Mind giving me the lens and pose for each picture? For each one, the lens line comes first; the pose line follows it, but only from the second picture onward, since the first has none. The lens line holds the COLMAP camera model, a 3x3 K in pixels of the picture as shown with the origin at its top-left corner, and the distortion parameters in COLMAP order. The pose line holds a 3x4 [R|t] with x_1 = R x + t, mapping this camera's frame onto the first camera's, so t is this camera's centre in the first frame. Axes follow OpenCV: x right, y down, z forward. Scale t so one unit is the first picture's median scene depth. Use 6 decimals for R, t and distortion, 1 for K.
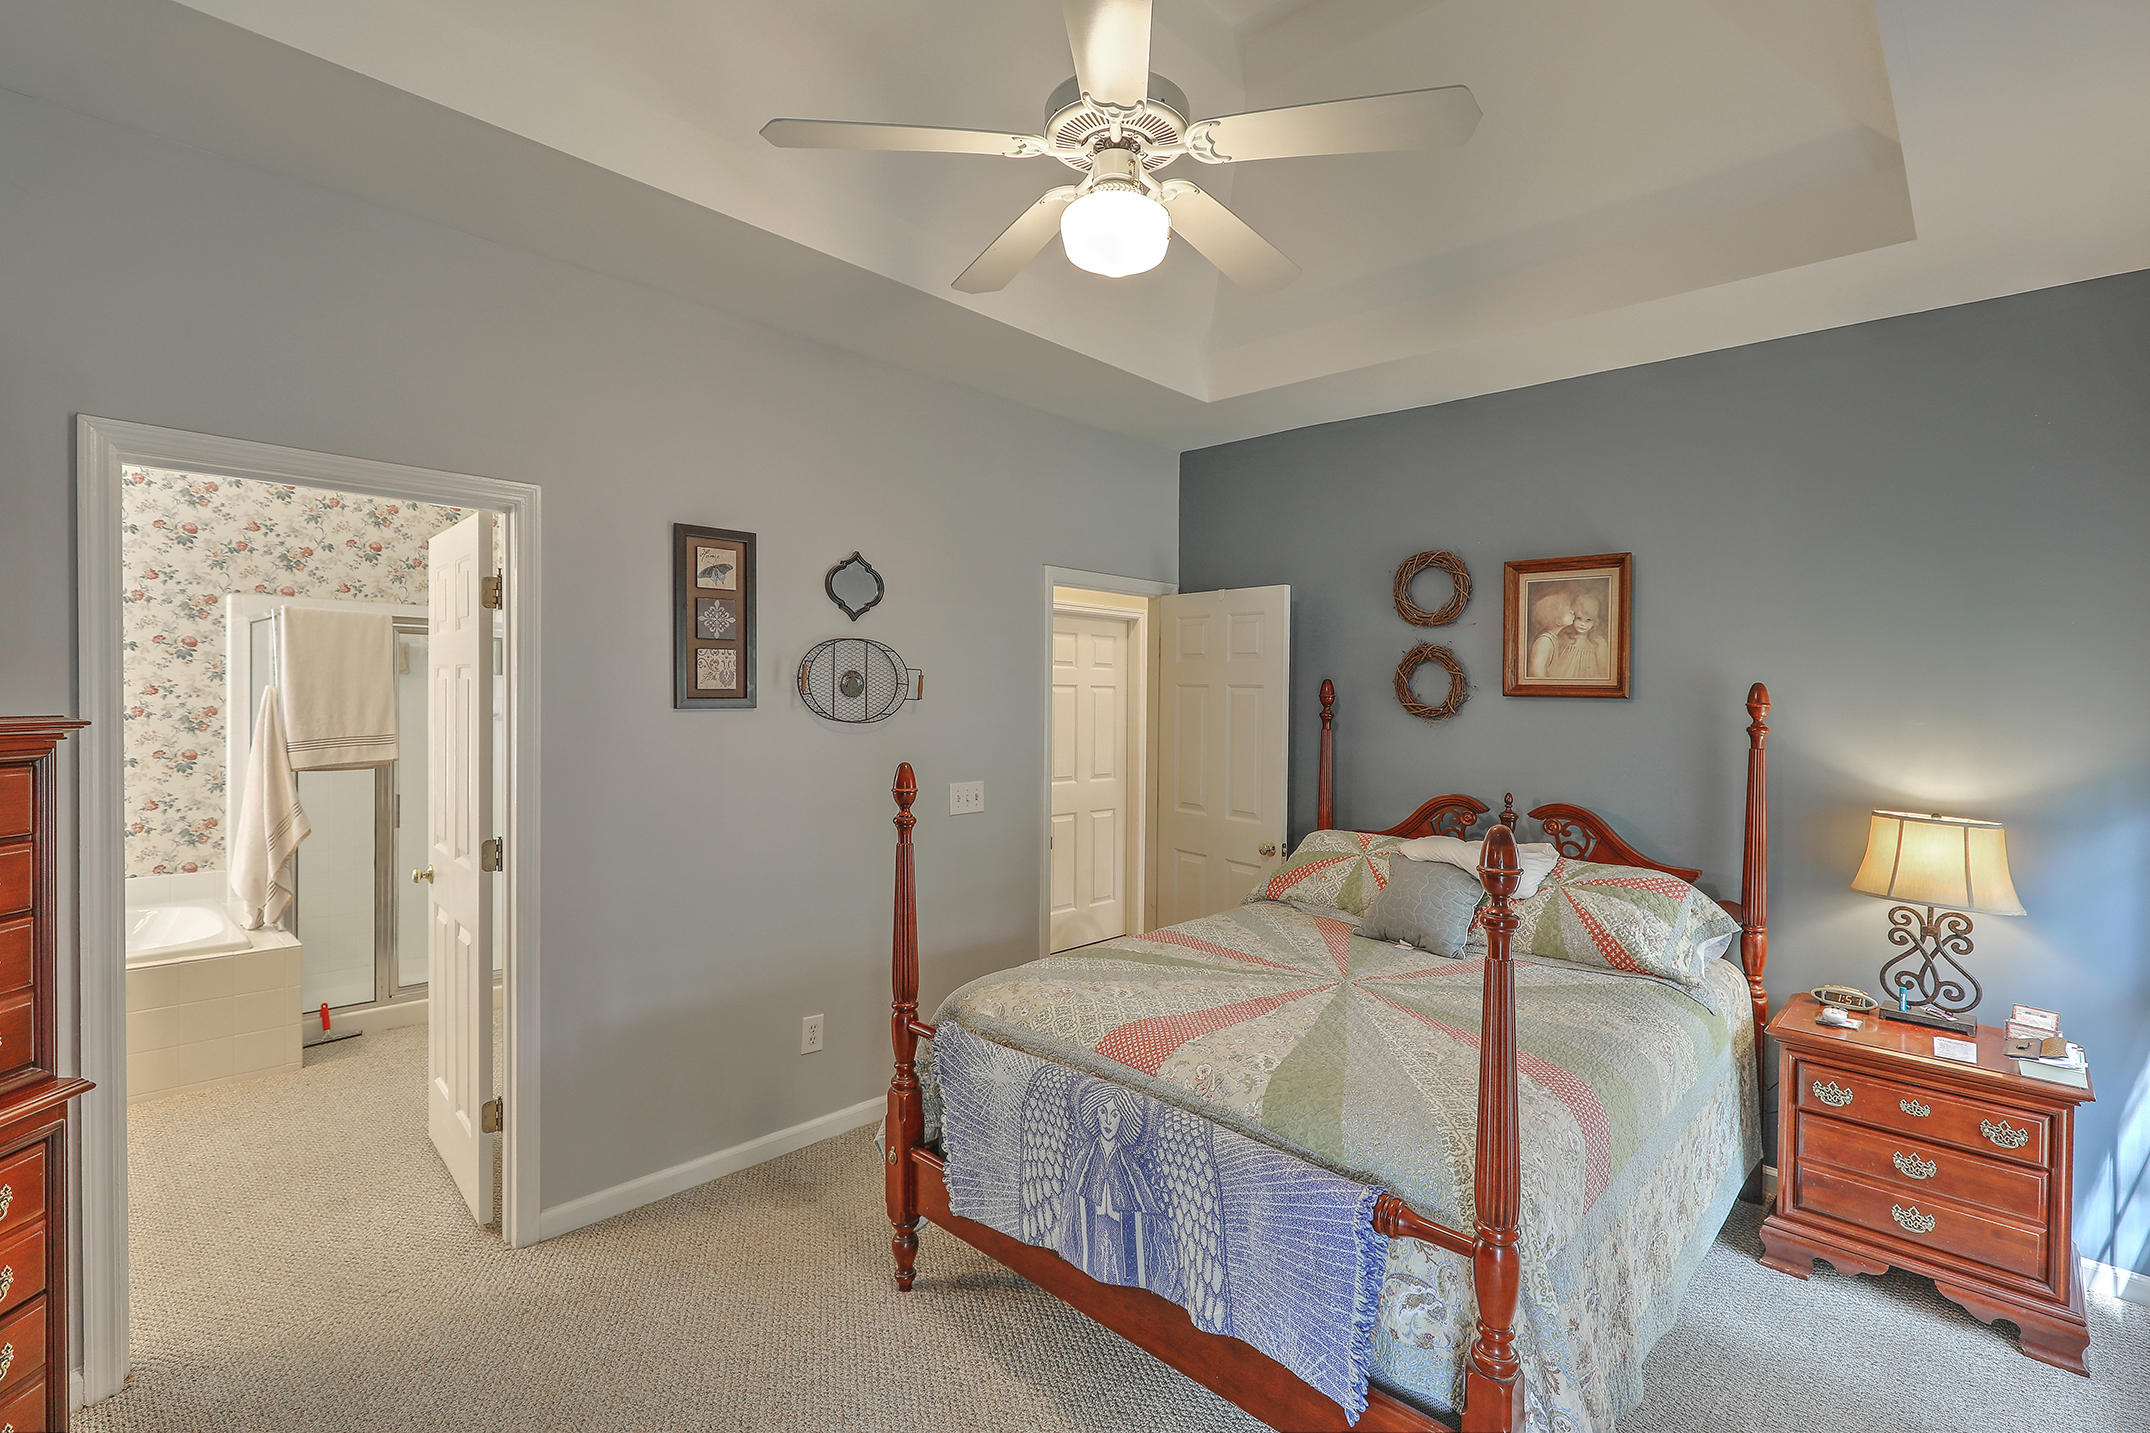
lens RADIAL K [[959.0, 0, 1068.4], [0, 959.0, 707.1], [0, 0, 1]] dist [-0.006637, -0.000205]
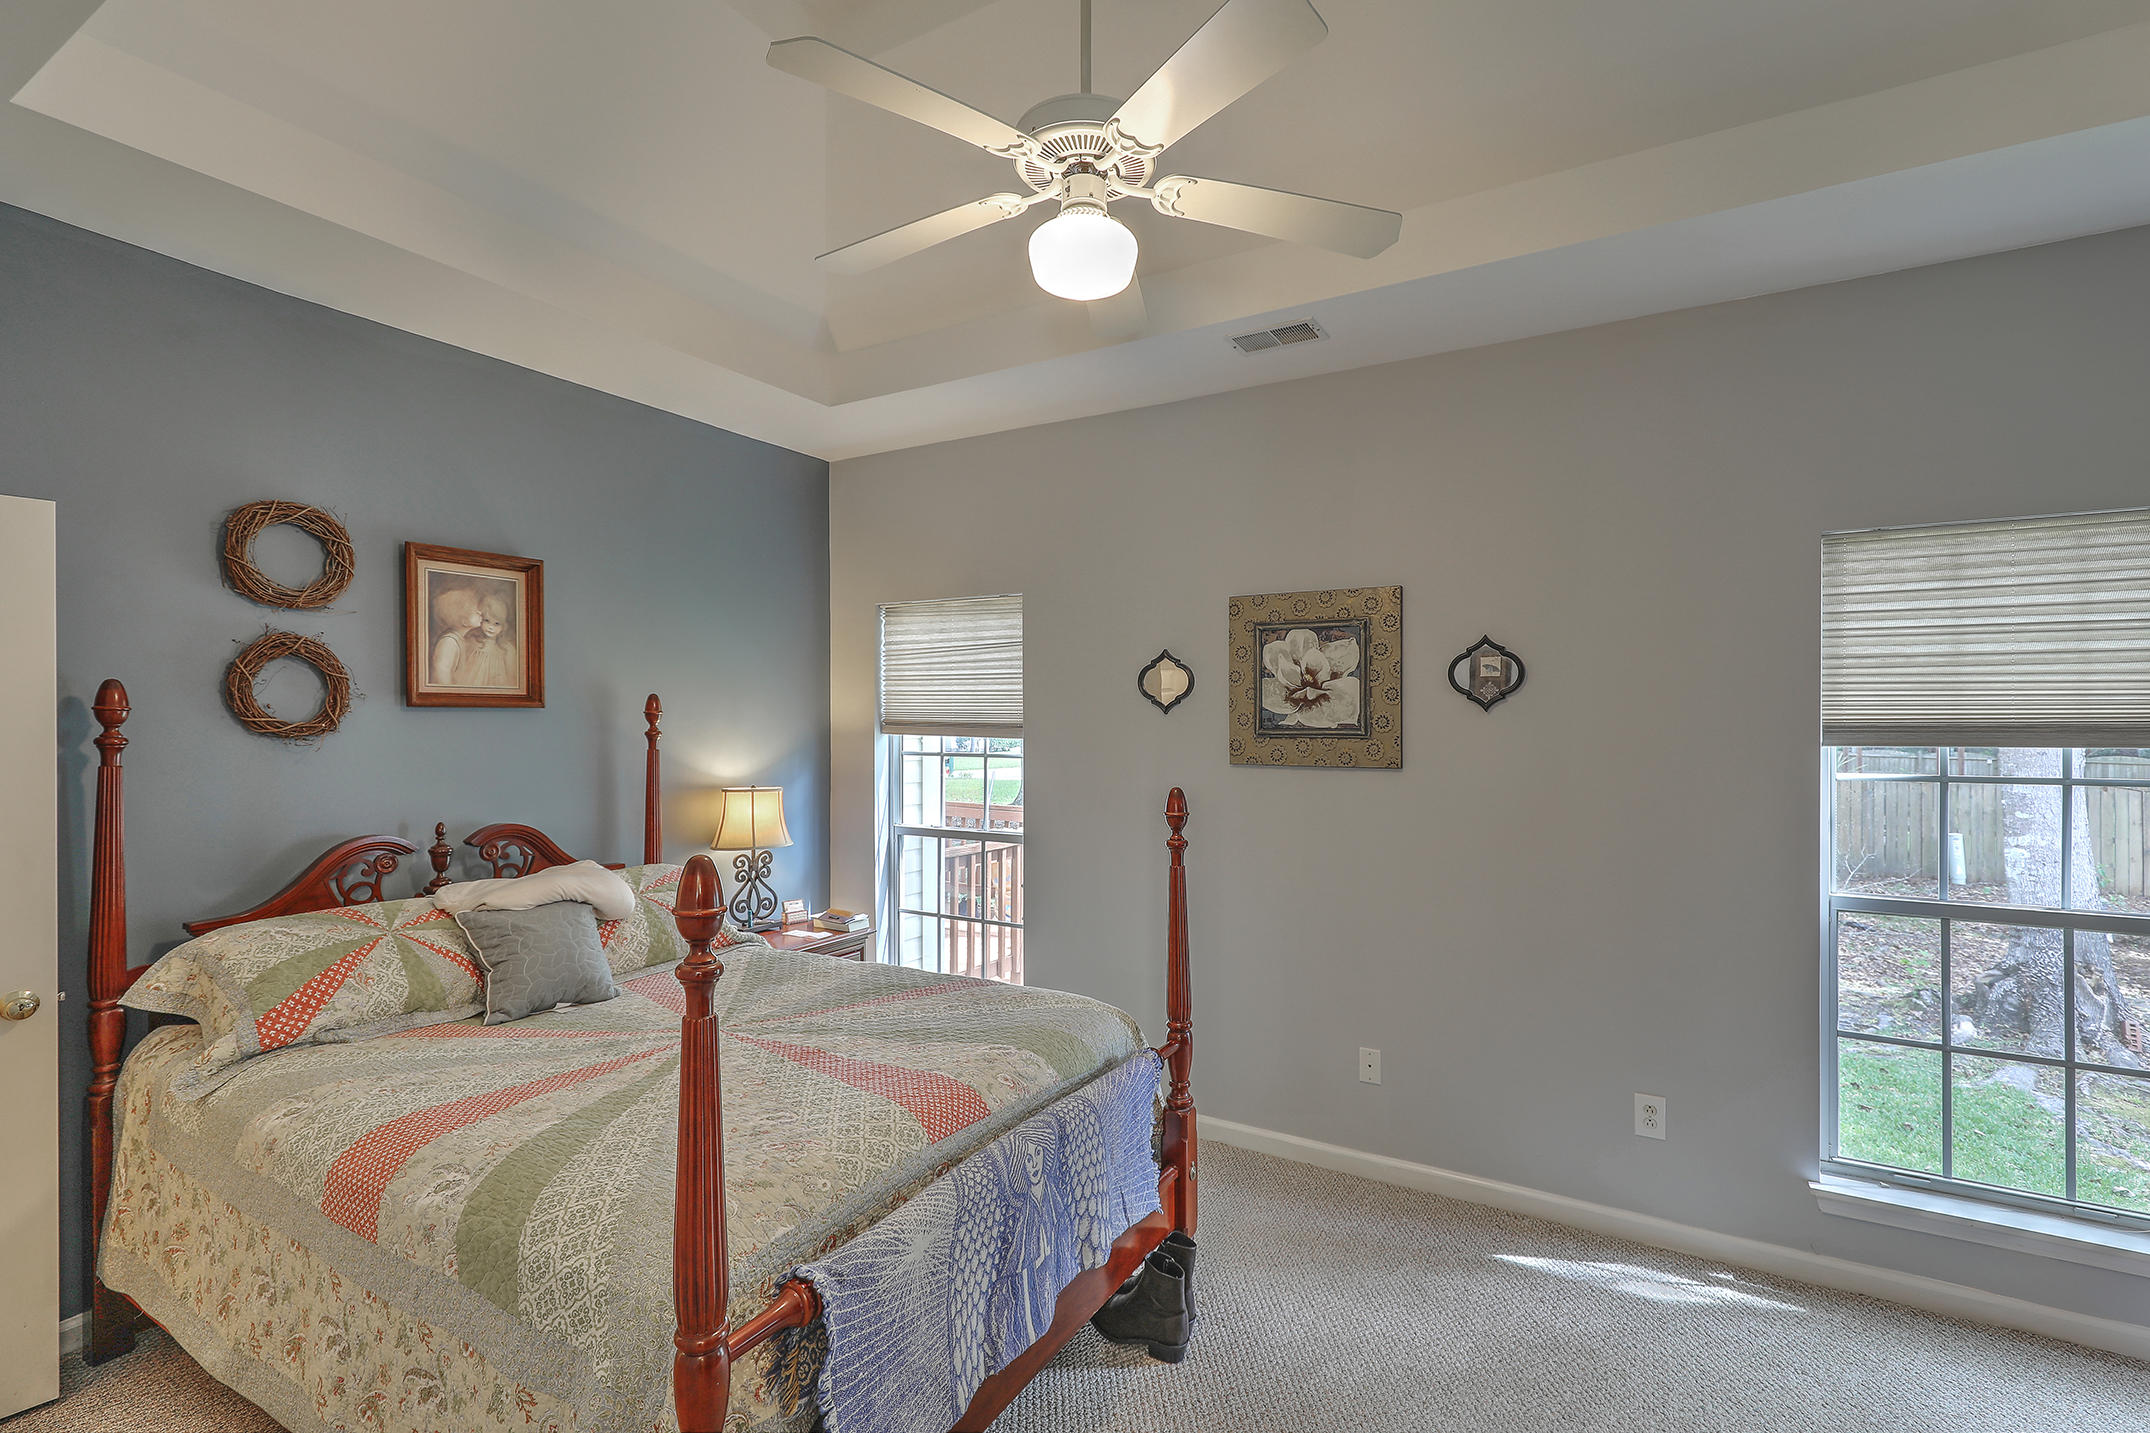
lens RADIAL K [[1006.9, 0, 1072.2], [0, 1006.9, 701.8], [0, 0, 1]] dist [0.002701, 0.000000]
pose [[-0.226900, -0.005227, 0.973904, -0.534699], [0.008385, 0.999938, 0.007320, -0.017857], [-0.973882, 0.009827, -0.226842, 0.679177]]
